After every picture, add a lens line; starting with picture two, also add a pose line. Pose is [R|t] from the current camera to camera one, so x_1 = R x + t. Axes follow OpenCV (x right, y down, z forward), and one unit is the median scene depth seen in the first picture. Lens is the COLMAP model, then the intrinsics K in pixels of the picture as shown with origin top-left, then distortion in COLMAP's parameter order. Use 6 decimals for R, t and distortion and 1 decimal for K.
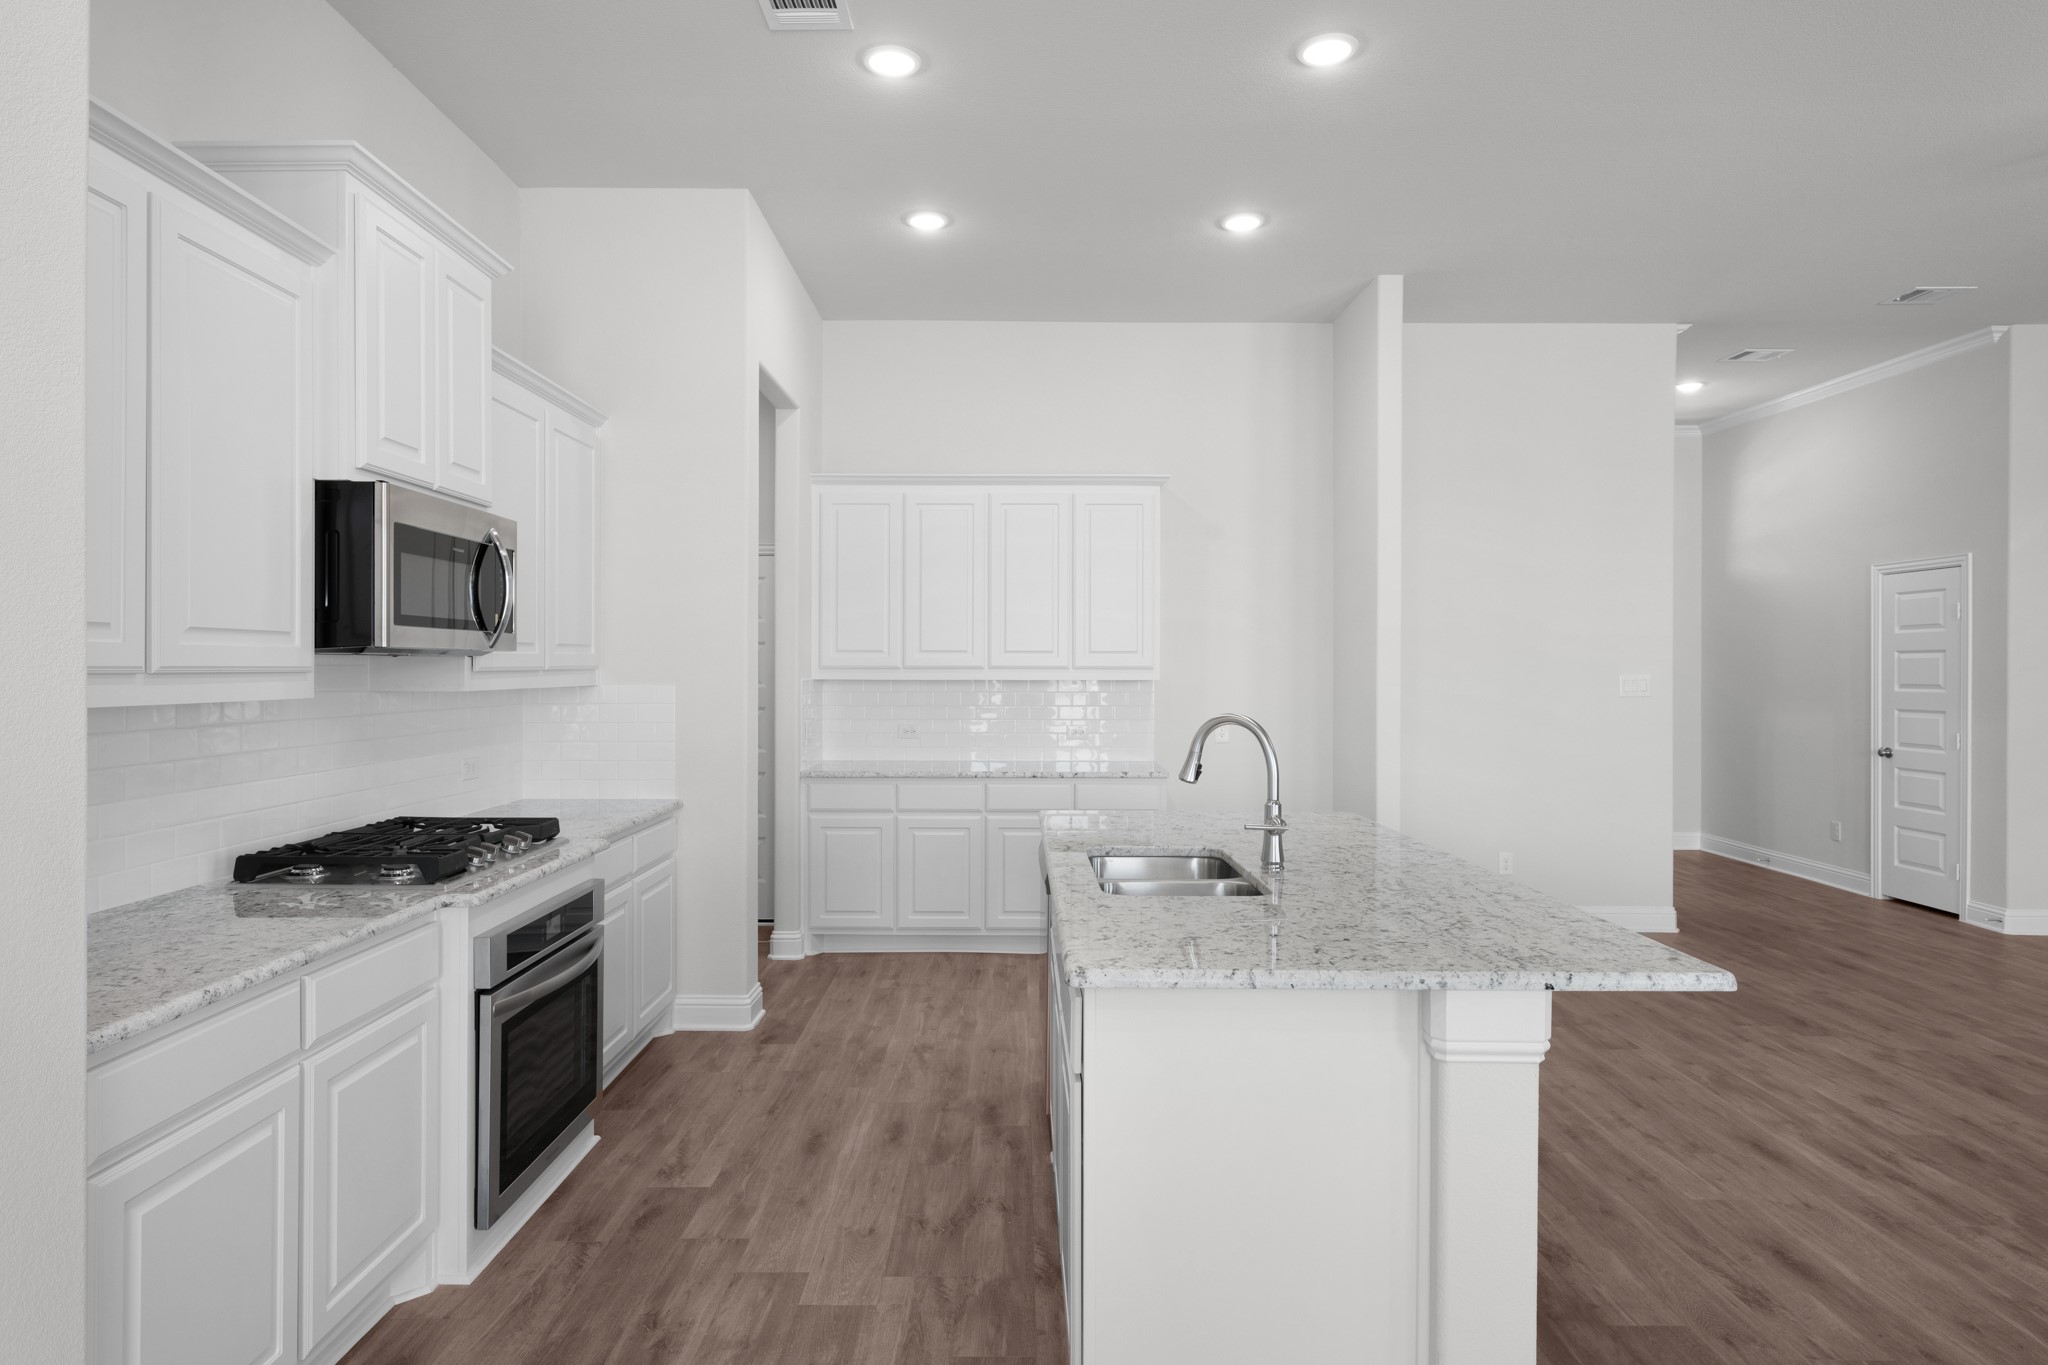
lens RADIAL K [[1152.5, 0, 1005.3], [0, 1152.5, 675.3], [0, 0, 1]] dist [0.005639, -0.001863]
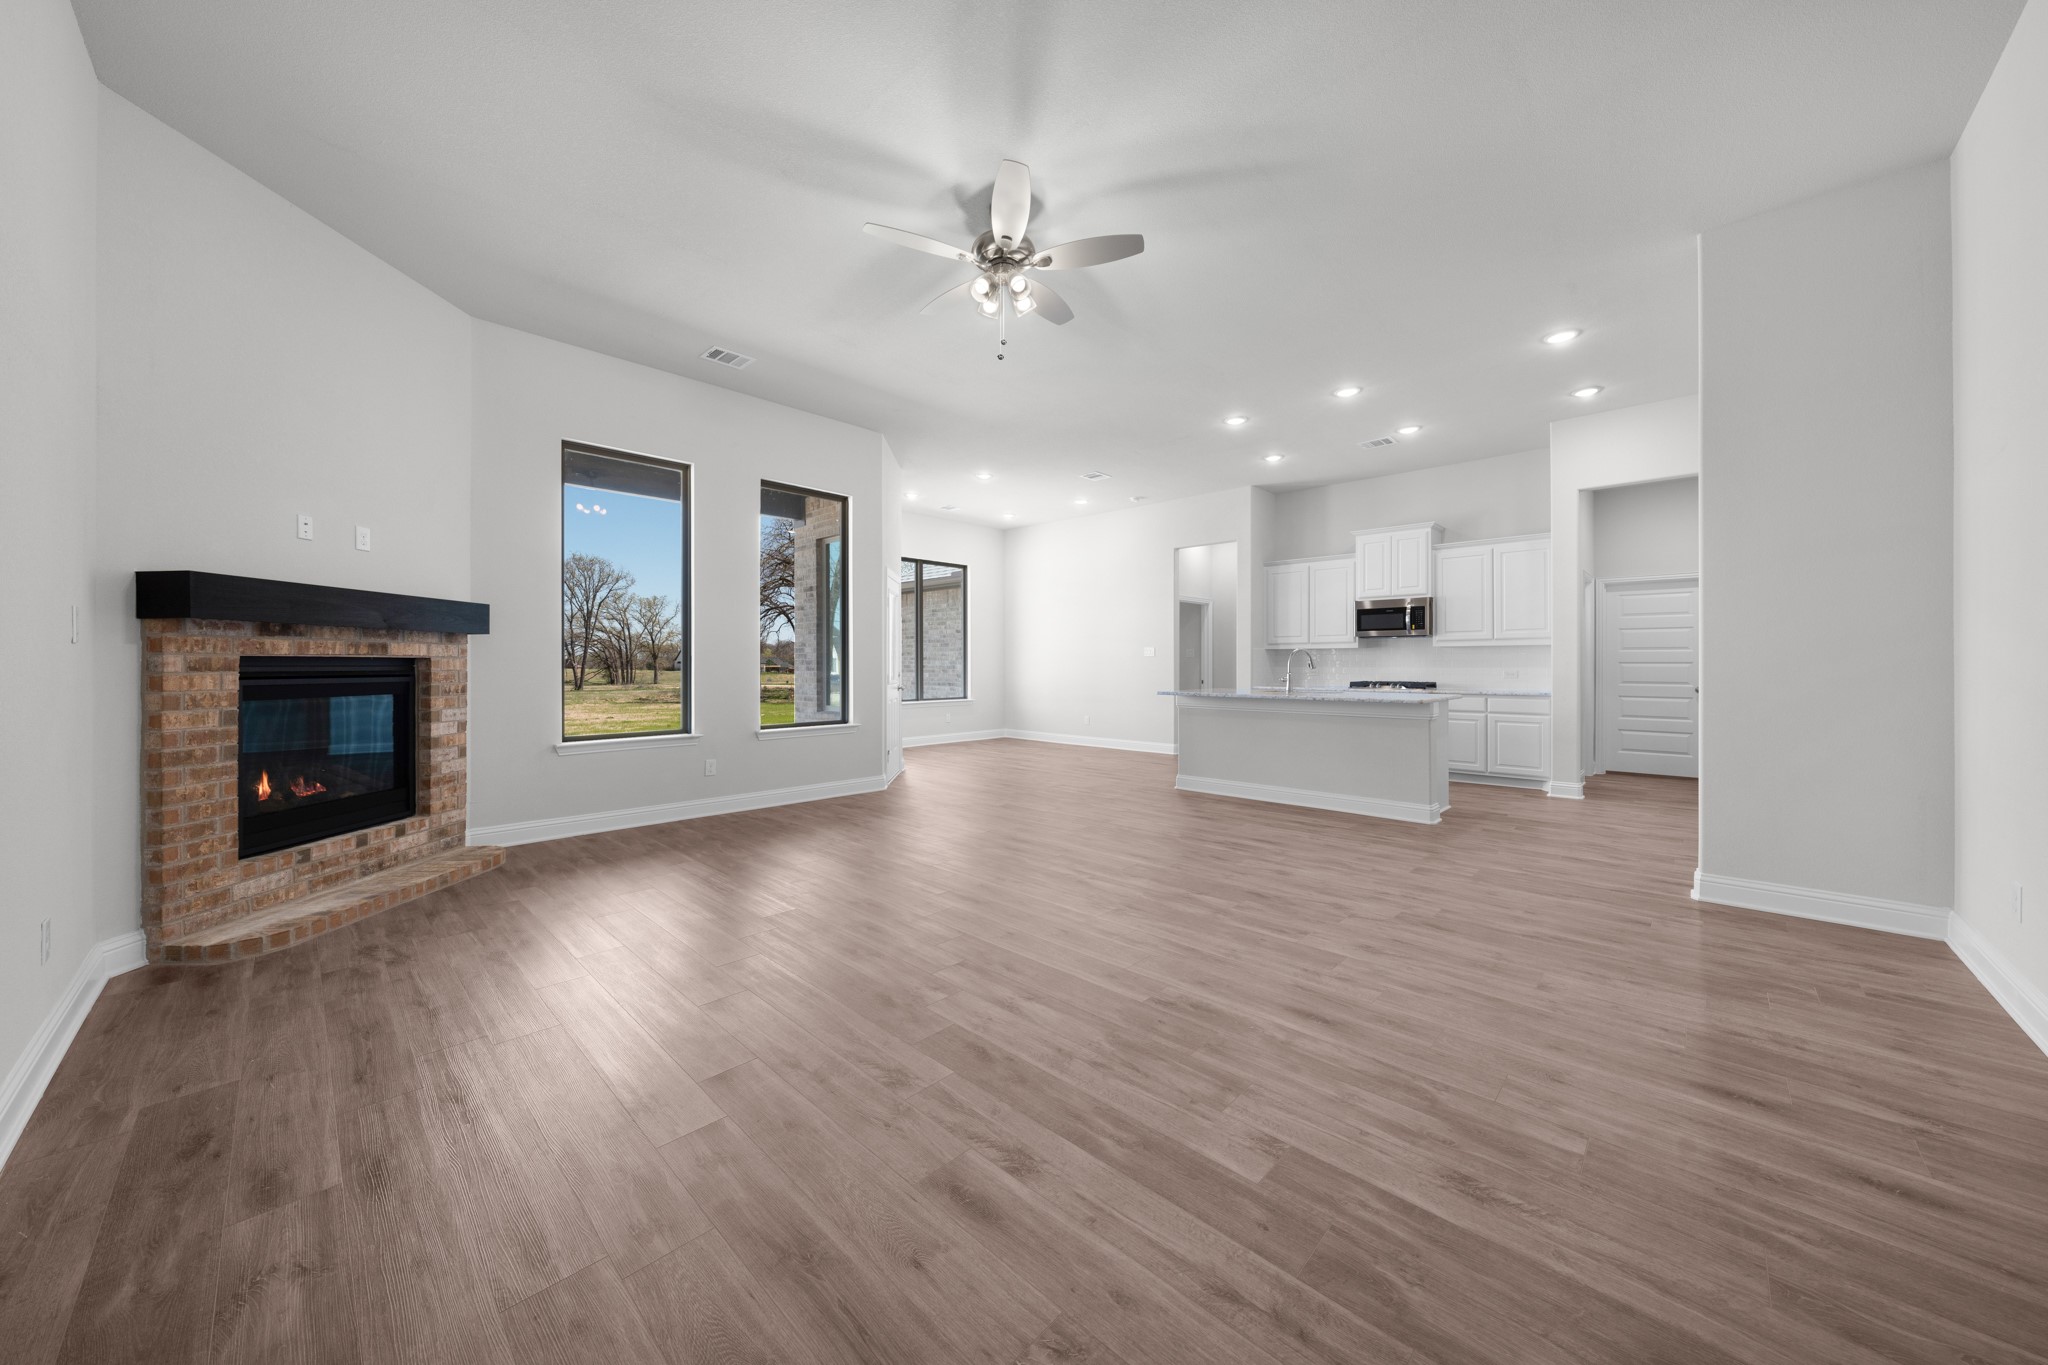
lens RADIAL K [[709.2, 0, 1019.5], [0, 709.2, 663.7], [0, 0, 1]] dist [-0.002315, 0.000134]
pose [[-0.691587, -0.003010, -0.722287, 1.576848], [-0.006044, 0.999980, 0.001619, 0.056897], [0.722268, 0.005485, -0.691591, 1.282785]]
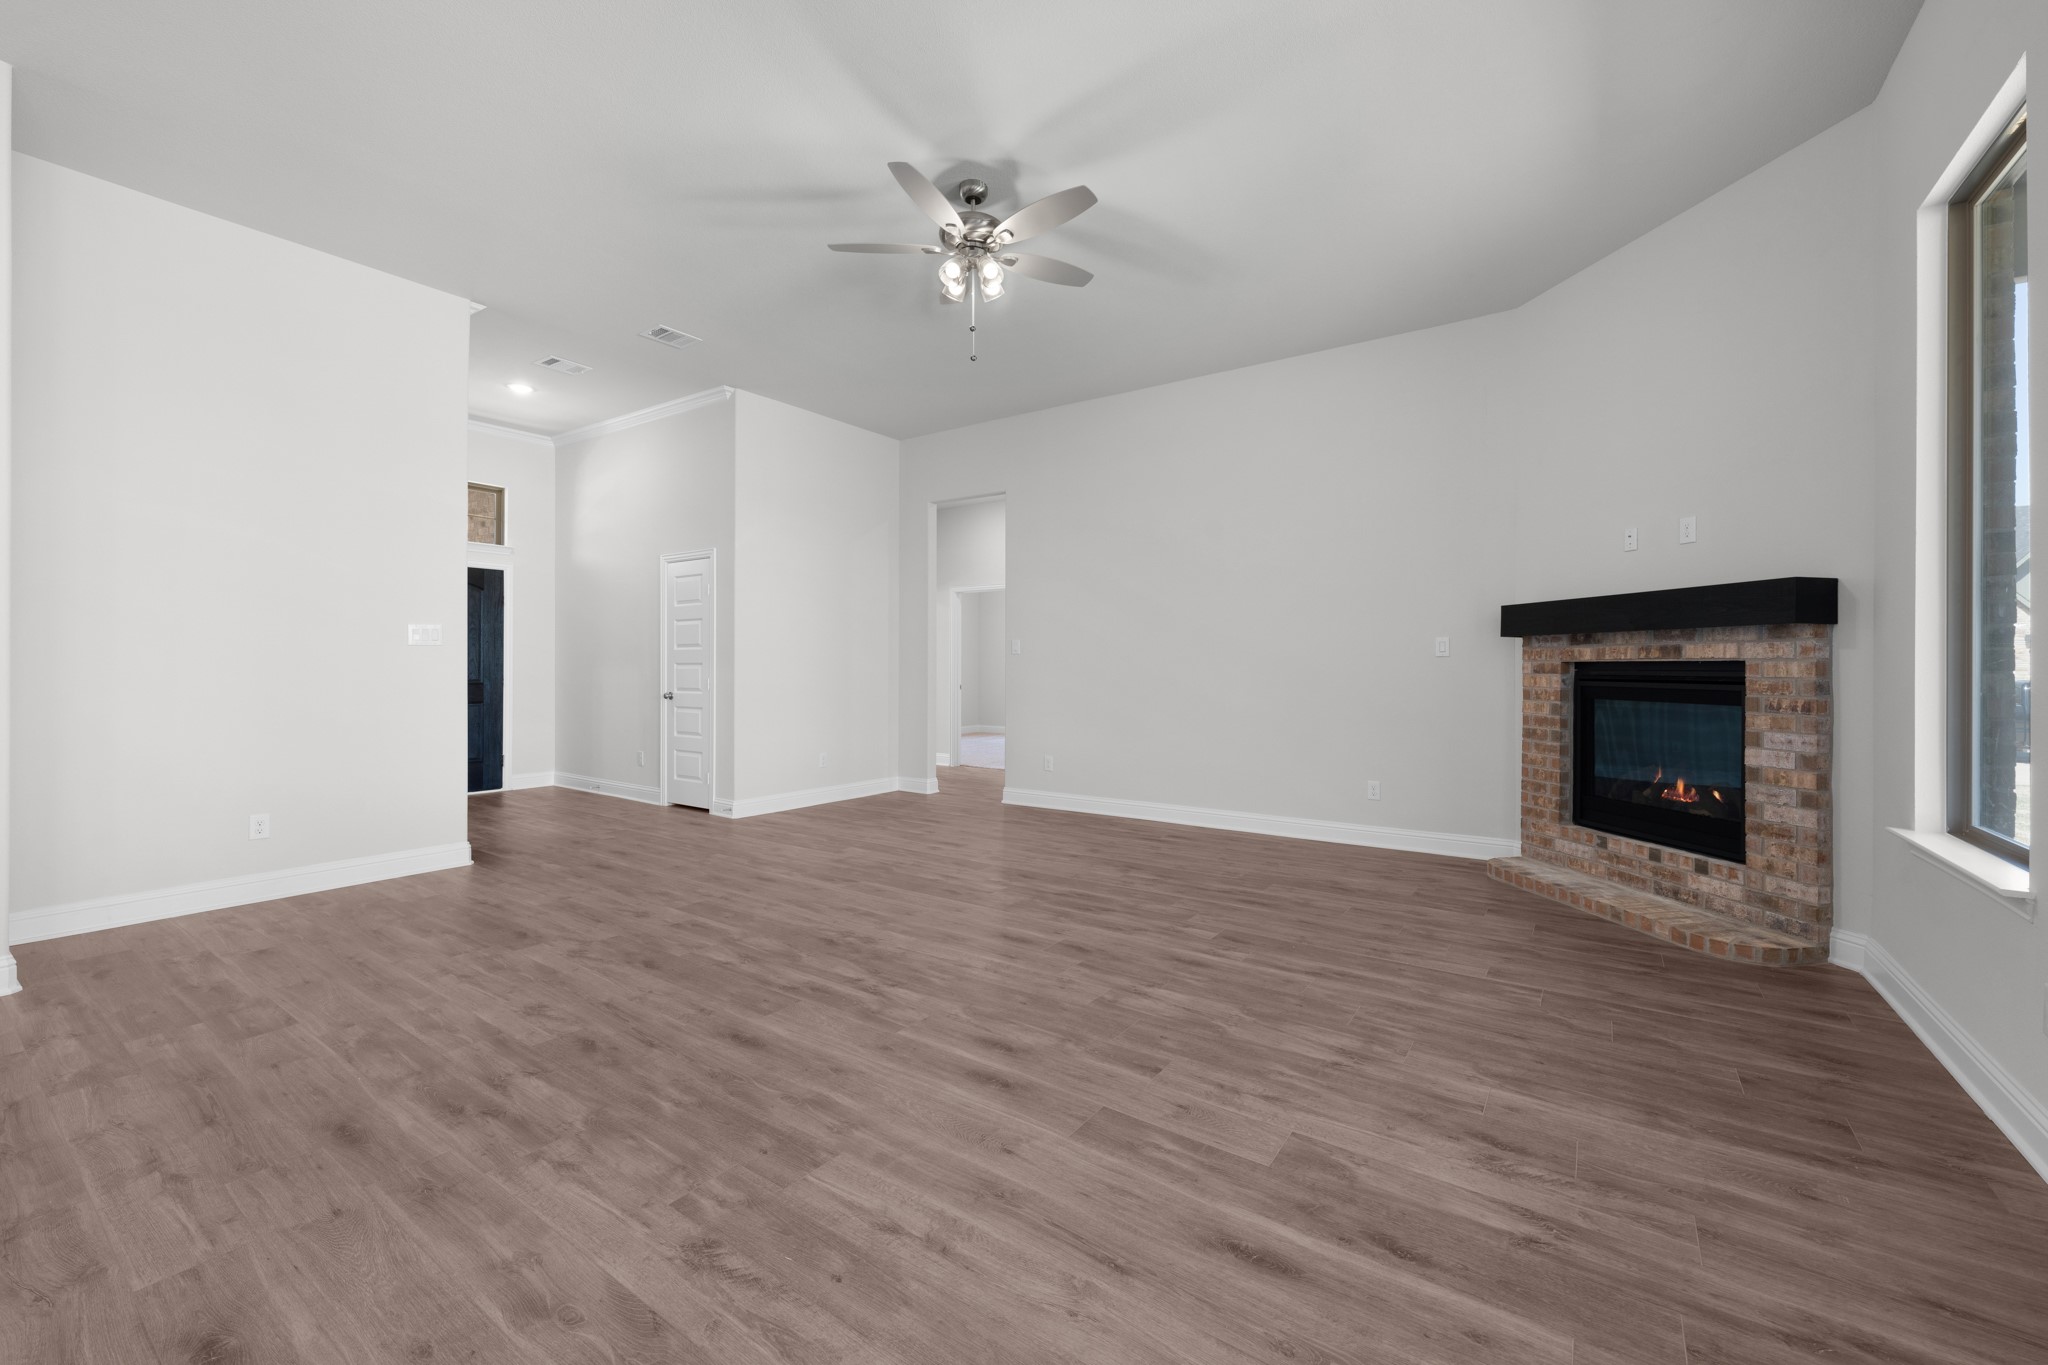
lens RADIAL K [[820.2, 0, 1029.7], [0, 820.2, 664.0], [0, 0, 1]] dist [-0.003445, 0.001374]
pose [[0.562303, 0.001518, 0.826930, 0.356028], [0.003503, 0.999985, -0.004218, 0.059824], [-0.826924, 0.005269, 0.562289, 0.203840]]
